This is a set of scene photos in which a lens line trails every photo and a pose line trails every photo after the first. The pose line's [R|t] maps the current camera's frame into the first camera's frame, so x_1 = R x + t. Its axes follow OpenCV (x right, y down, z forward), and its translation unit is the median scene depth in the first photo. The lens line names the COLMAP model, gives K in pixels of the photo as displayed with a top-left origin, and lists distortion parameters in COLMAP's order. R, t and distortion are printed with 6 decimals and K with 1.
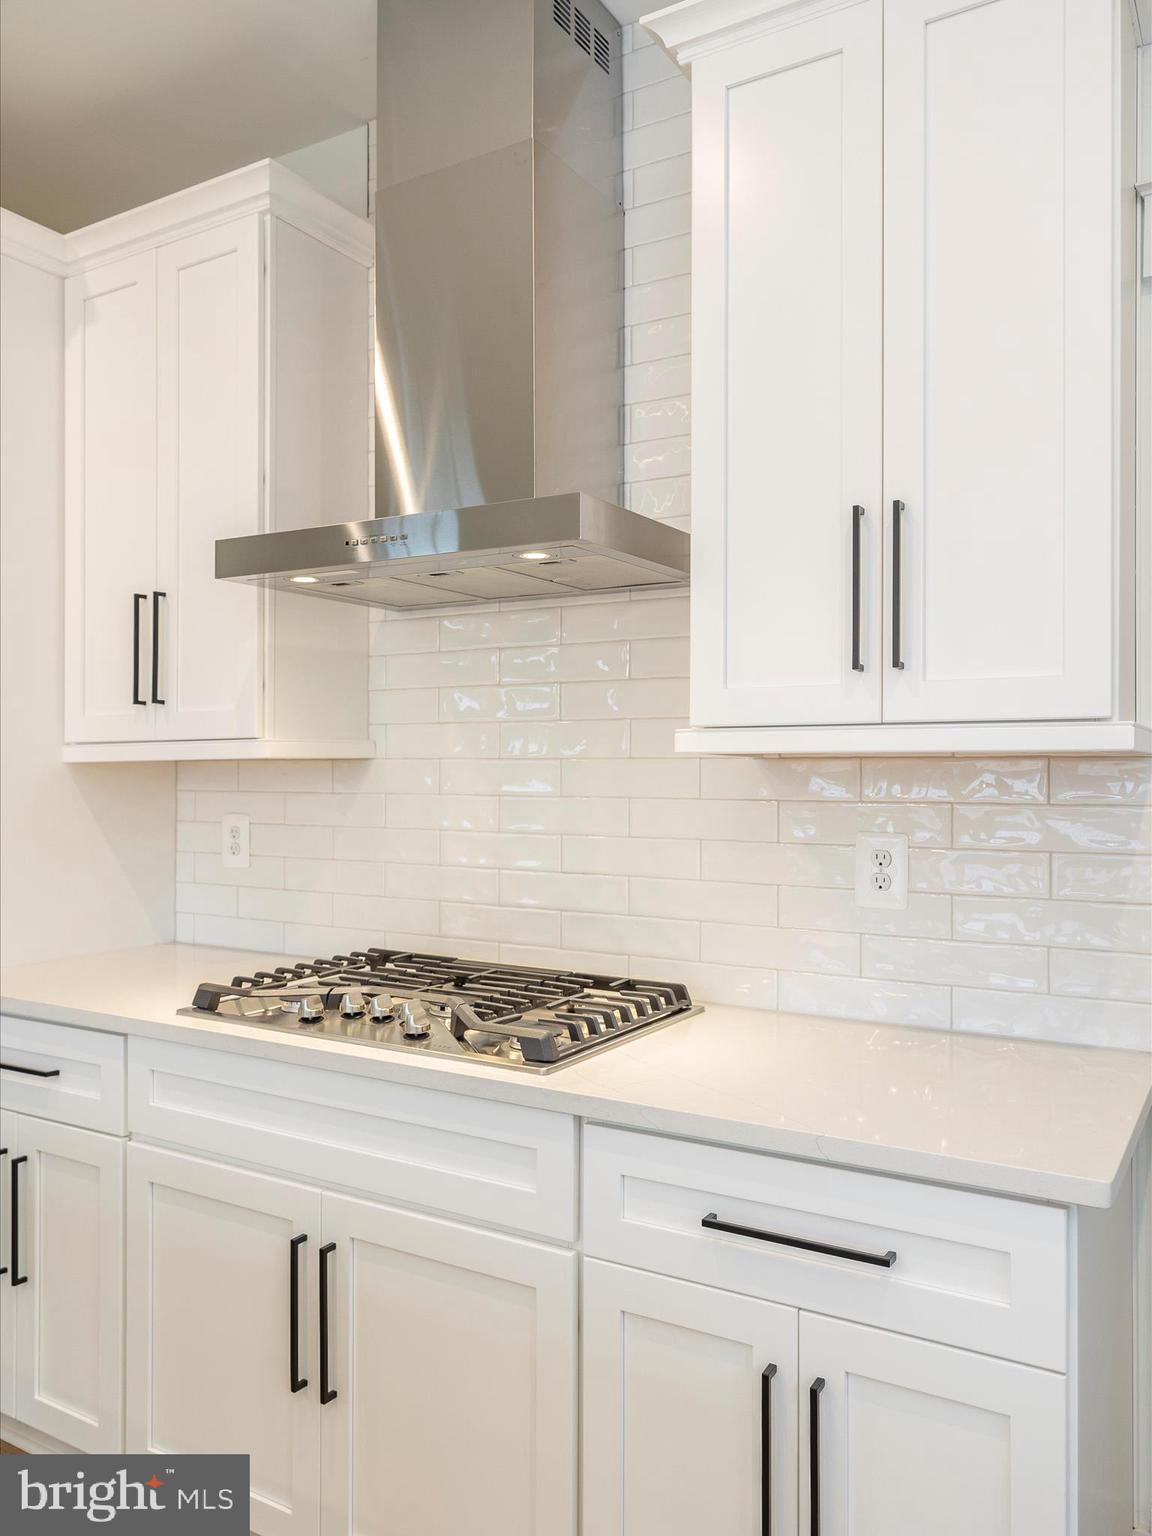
lens RADIAL K [[1195.3, 0, 542.2], [0, 1195.3, 772.4], [0, 0, 1]] dist [-0.008737, -0.002714]
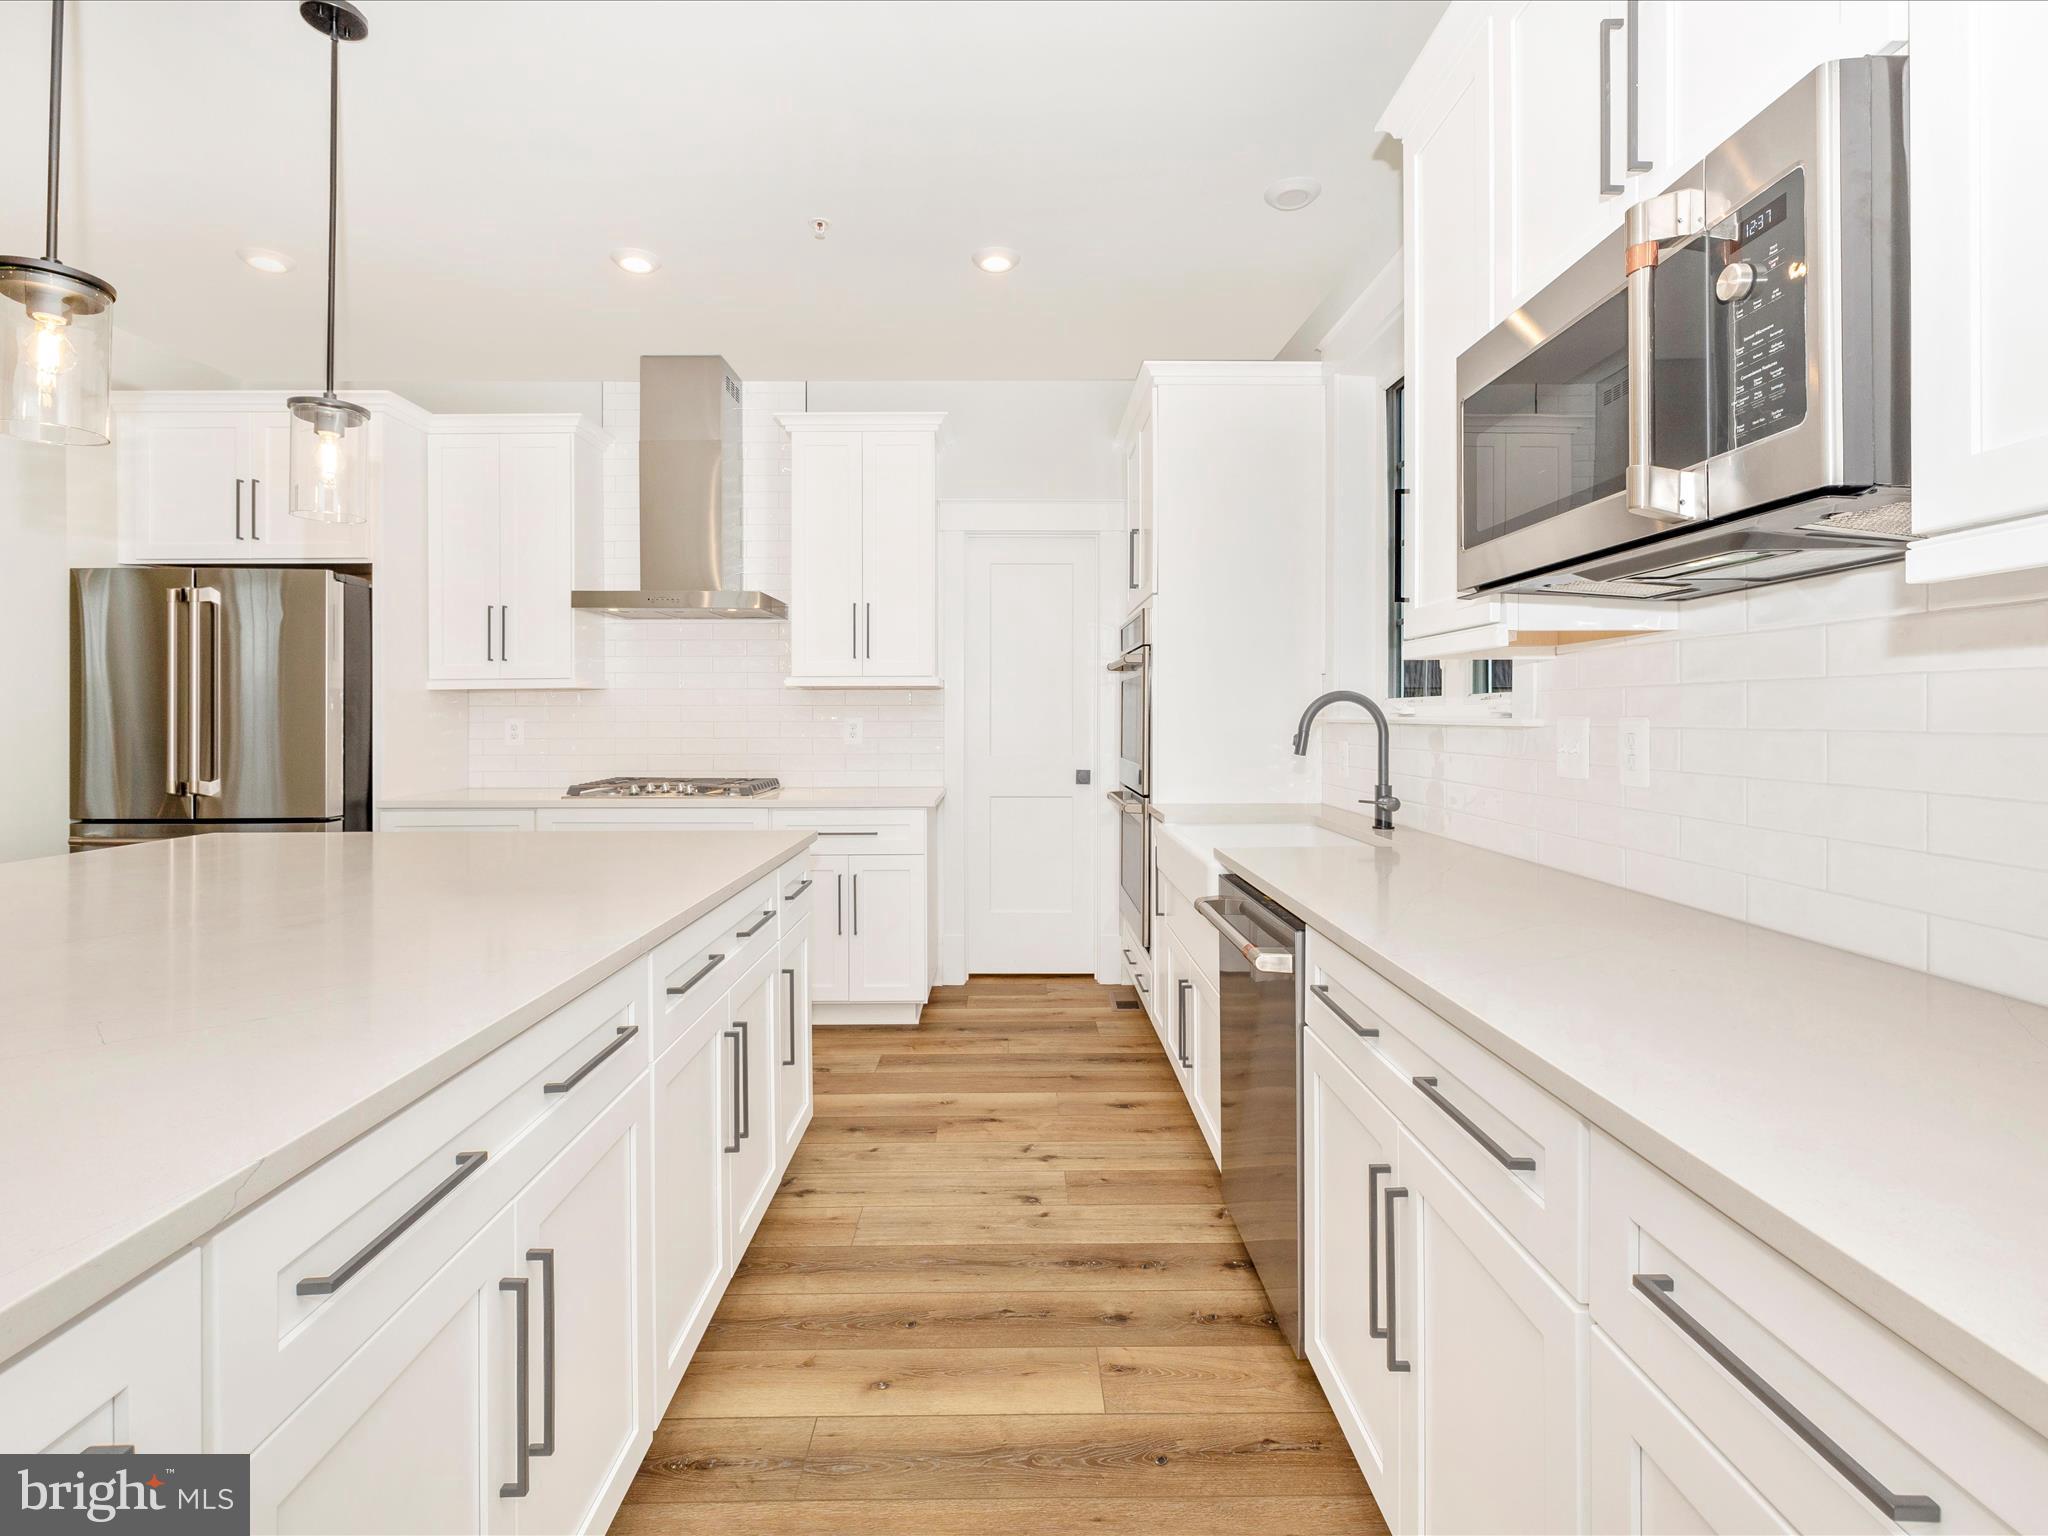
lens RADIAL K [[1009.6, 0, 1016.5], [0, 1009.6, 716.7], [0, 0, 1]] dist [0.021255, -0.000422]
pose [[0.847512, -0.003573, 0.530764, -0.610887], [0.004256, 0.999991, -0.000064, 0.051778], [-0.530759, 0.002313, 0.847520, -1.124534]]
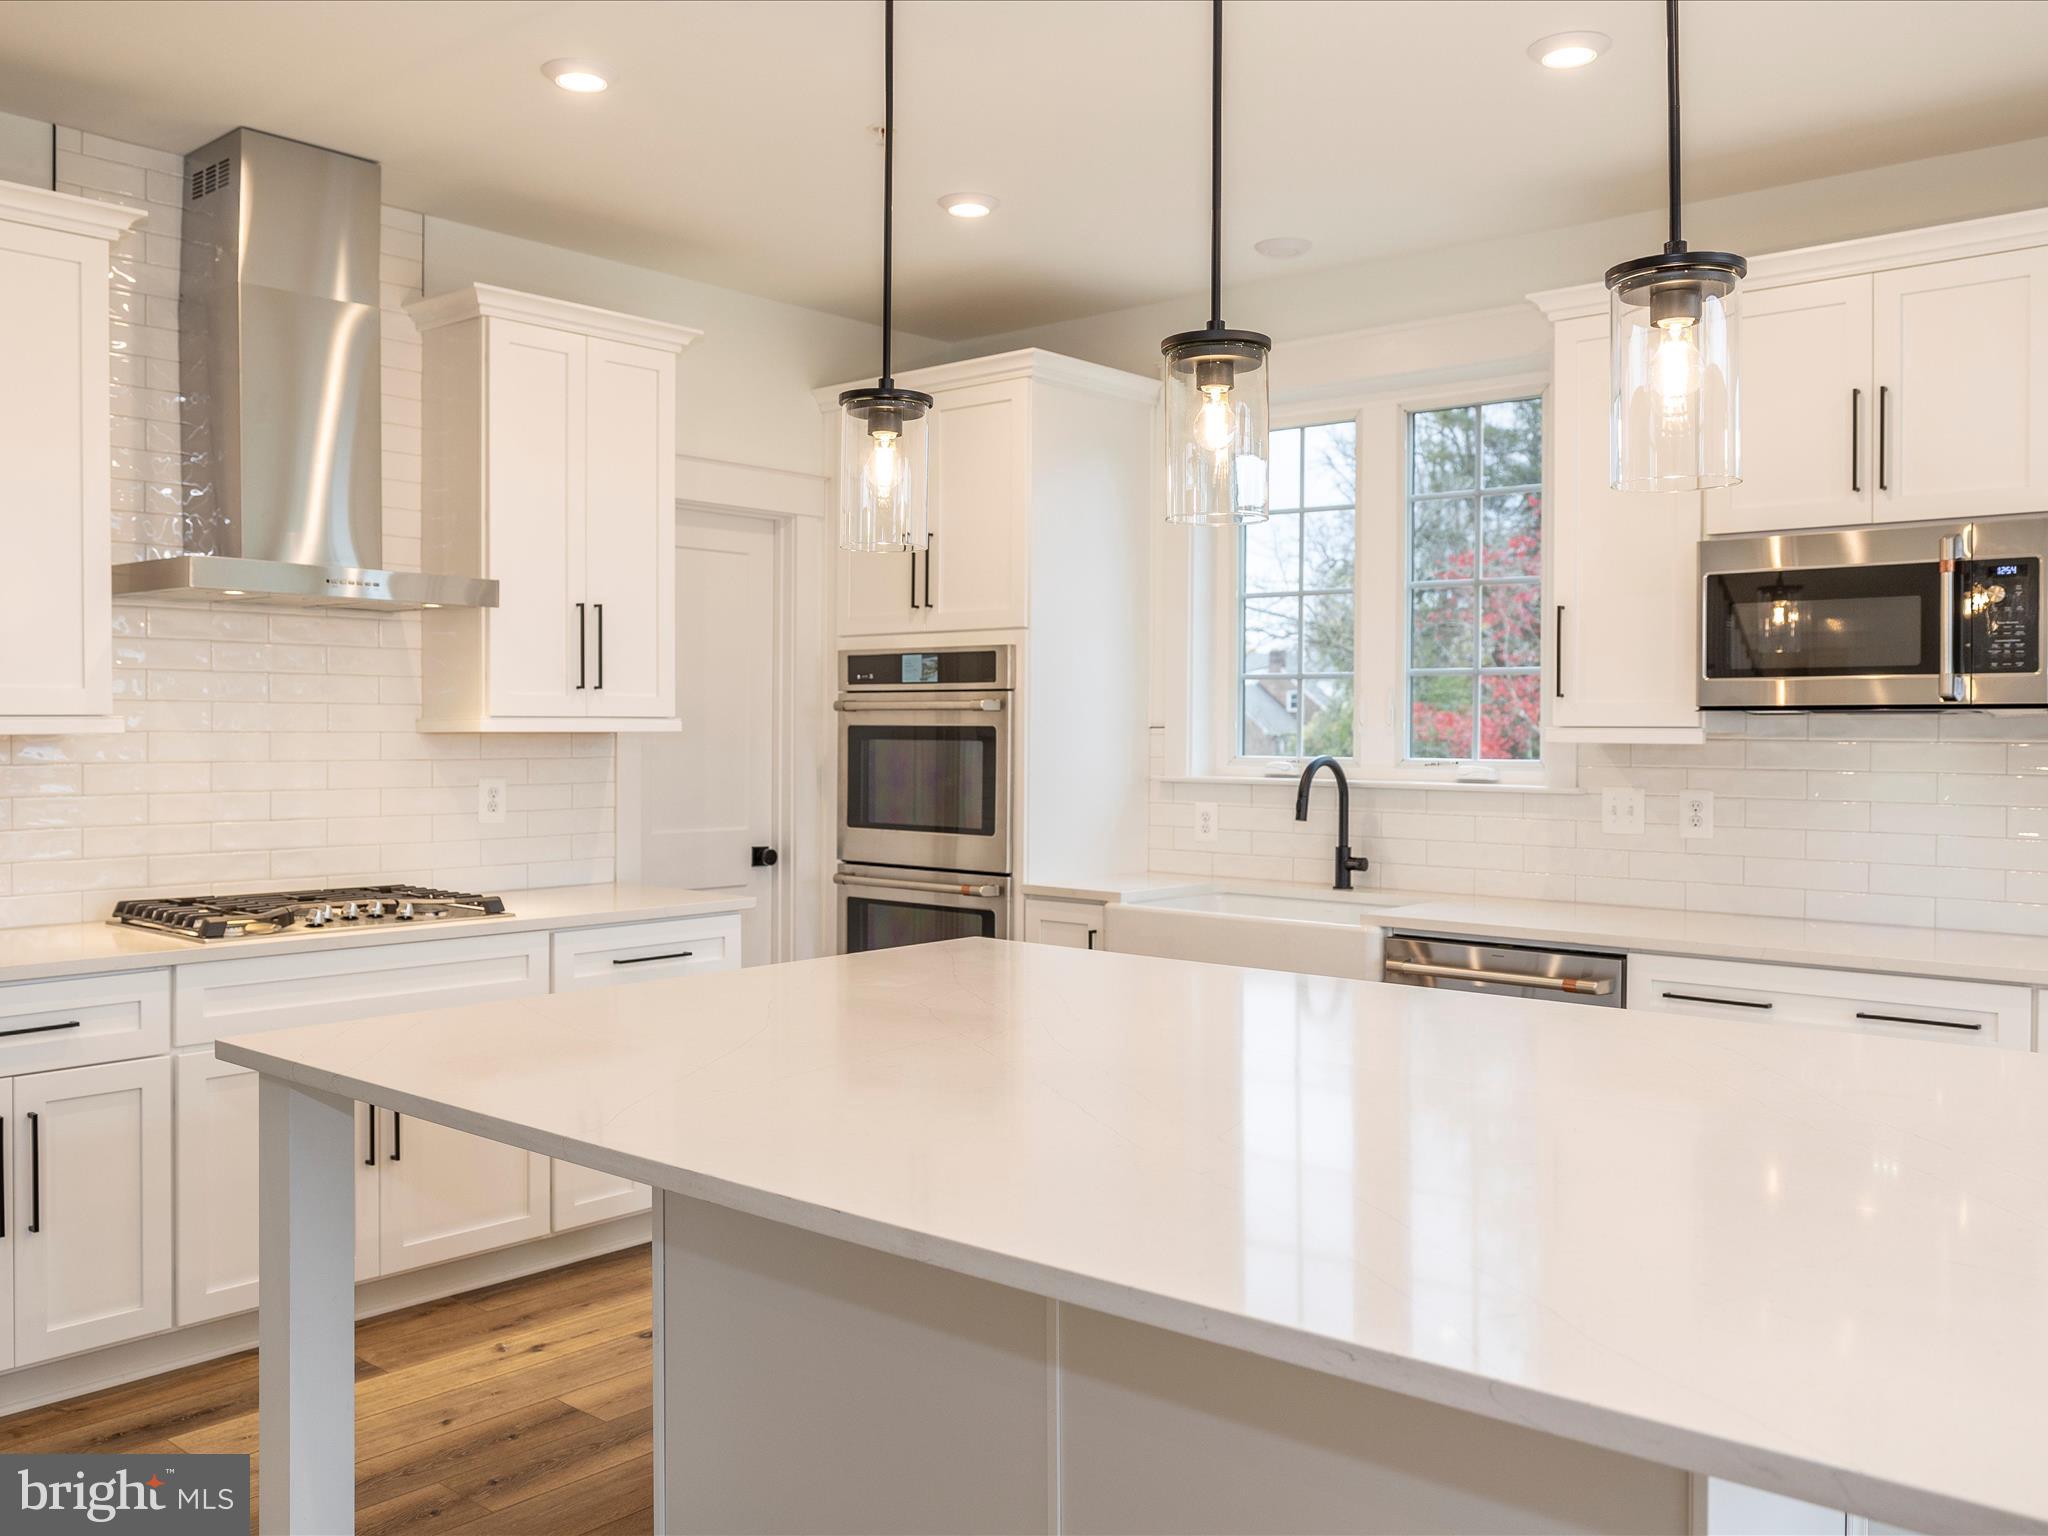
lens RADIAL K [[1726.9, 0, 1068.1], [0, 1726.9, 761.0], [0, 0, 1]] dist [-0.011386, 0.008152]
pose [[0.136890, -0.023755, 0.990301, -1.987591], [-0.004950, 0.999684, 0.024664, -0.036425], [-0.990574, -0.008278, 0.136729, -0.129974]]
